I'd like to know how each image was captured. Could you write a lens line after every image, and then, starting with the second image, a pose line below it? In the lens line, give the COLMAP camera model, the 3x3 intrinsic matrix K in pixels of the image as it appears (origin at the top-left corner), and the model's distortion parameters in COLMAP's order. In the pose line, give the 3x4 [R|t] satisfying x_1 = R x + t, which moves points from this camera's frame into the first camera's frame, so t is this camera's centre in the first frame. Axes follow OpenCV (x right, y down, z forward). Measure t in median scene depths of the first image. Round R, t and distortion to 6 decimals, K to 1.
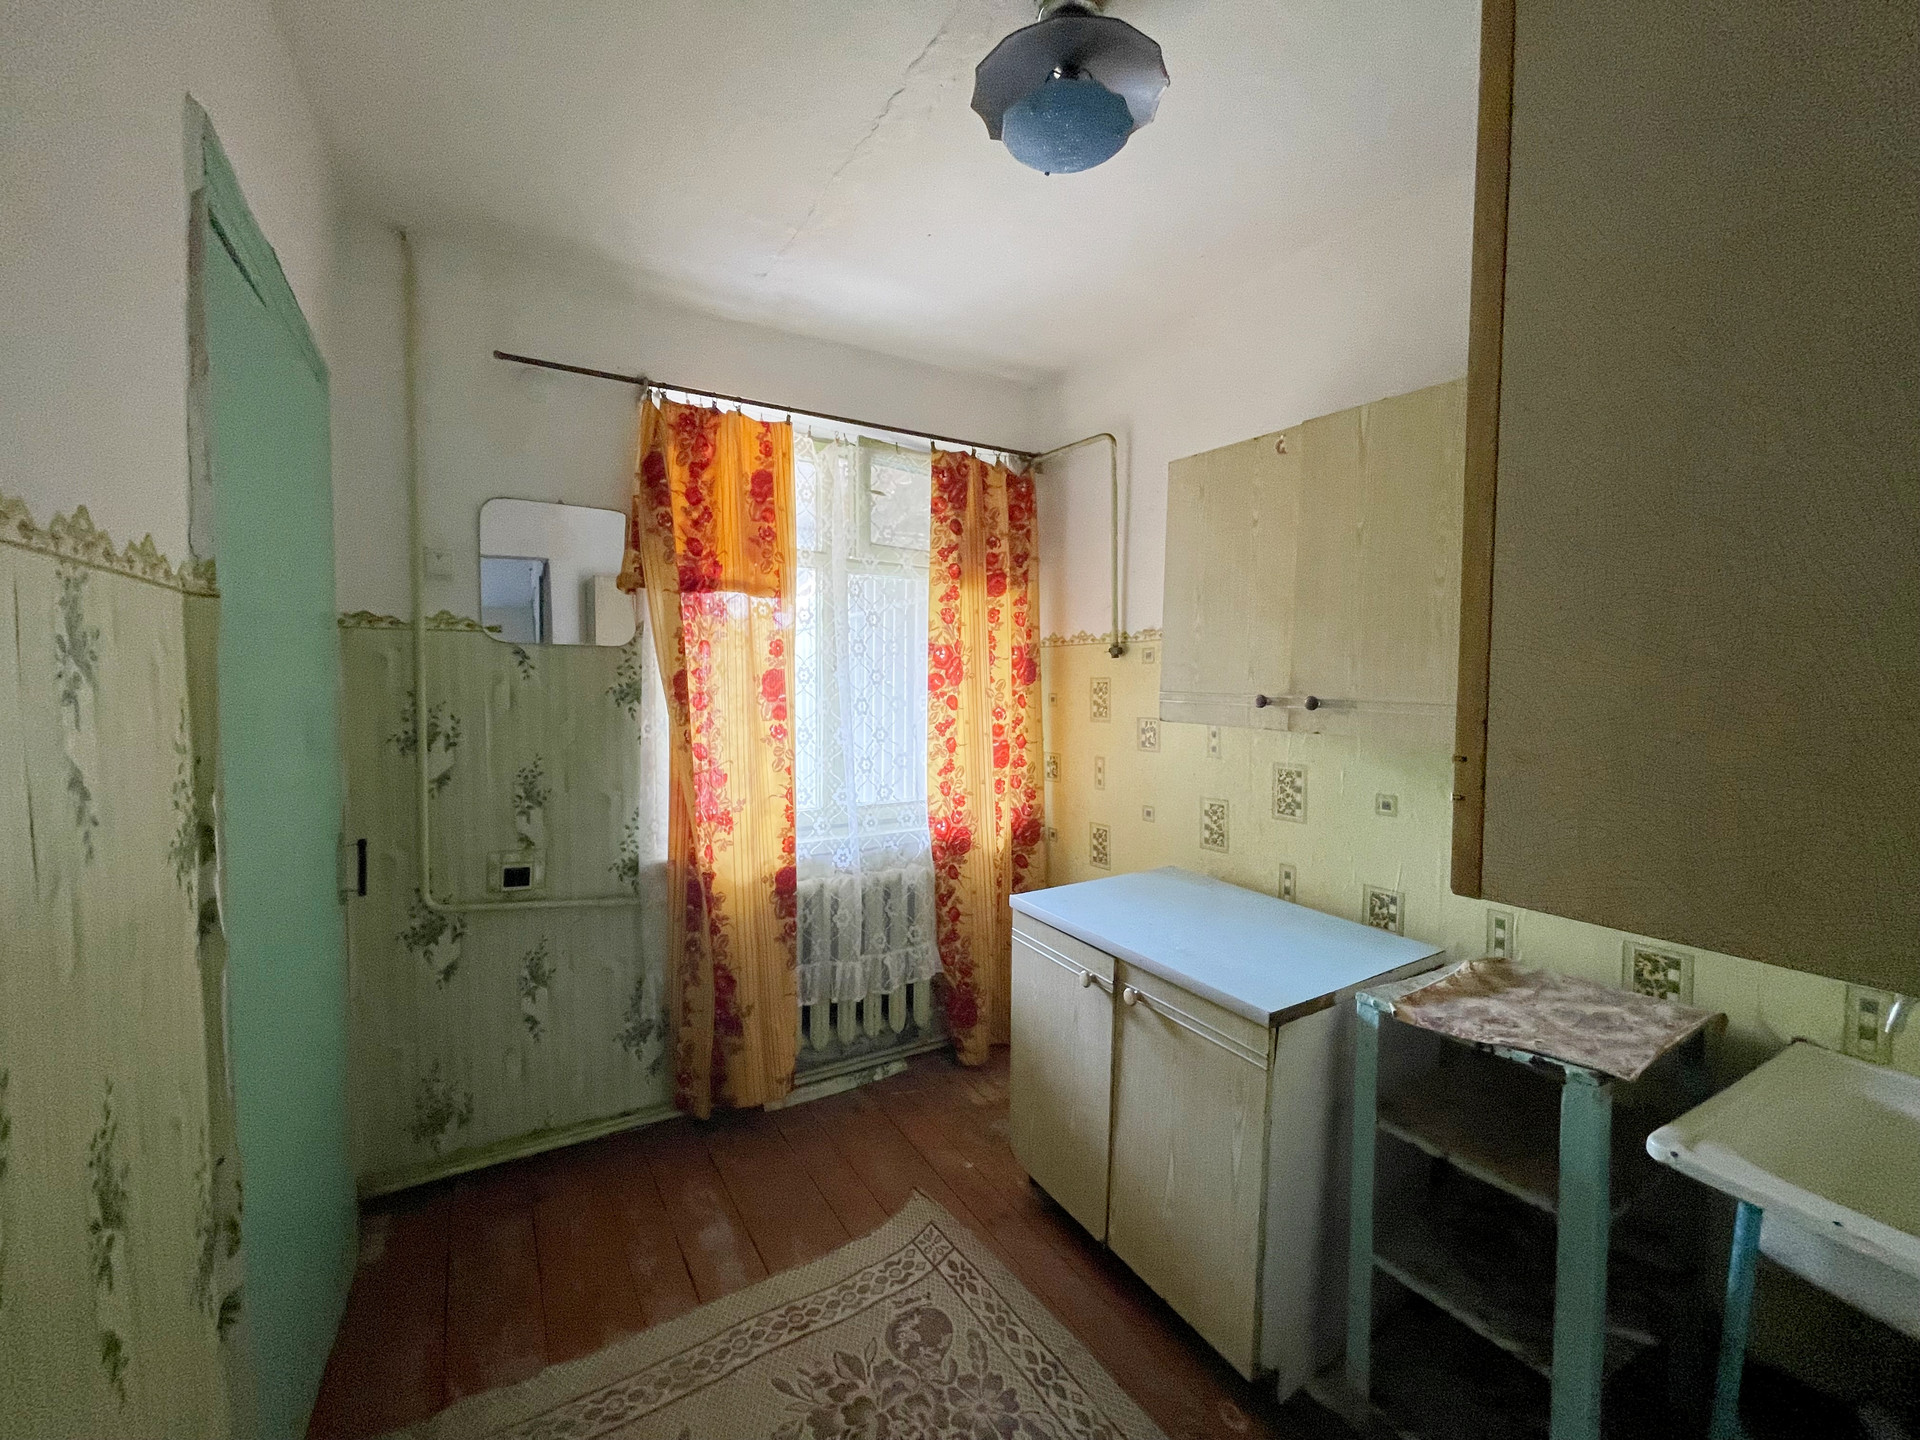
lens RADIAL K [[775.5, 0, 954.4], [0, 775.5, 722.8], [0, 0, 1]] dist [0.000150, -0.000006]
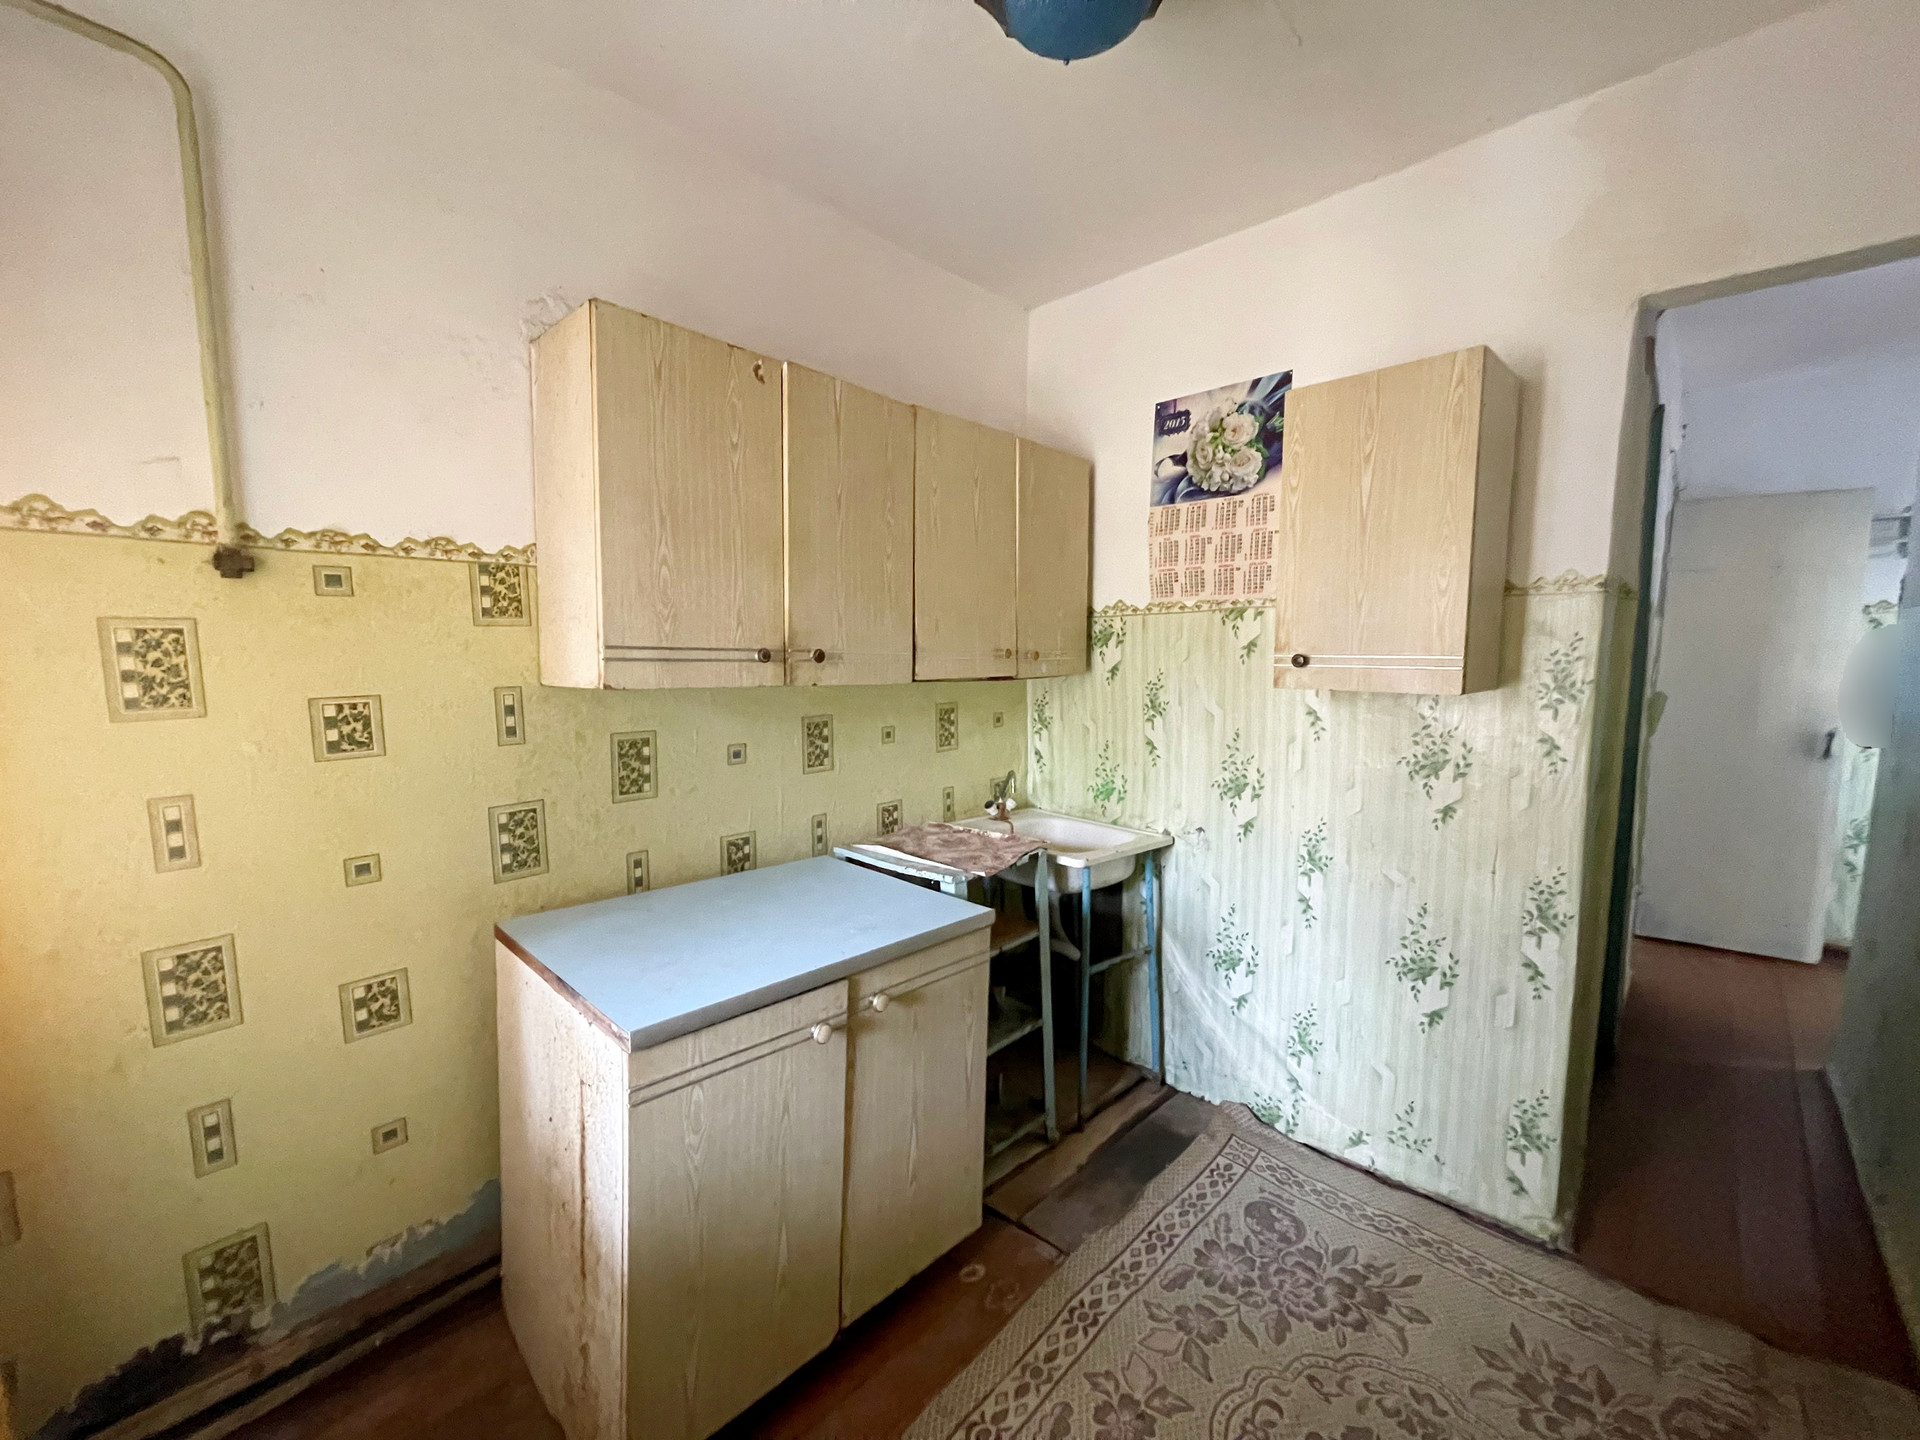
lens RADIAL K [[775.5, 0, 954.4], [0, 775.5, 722.8], [0, 0, 1]] dist [0.000150, -0.000006]
pose [[-0.264216, -0.100367, 0.959227, -0.469833], [0.045366, 0.992176, 0.116310, -0.039431], [-0.963396, 0.074248, -0.257596, 0.897091]]
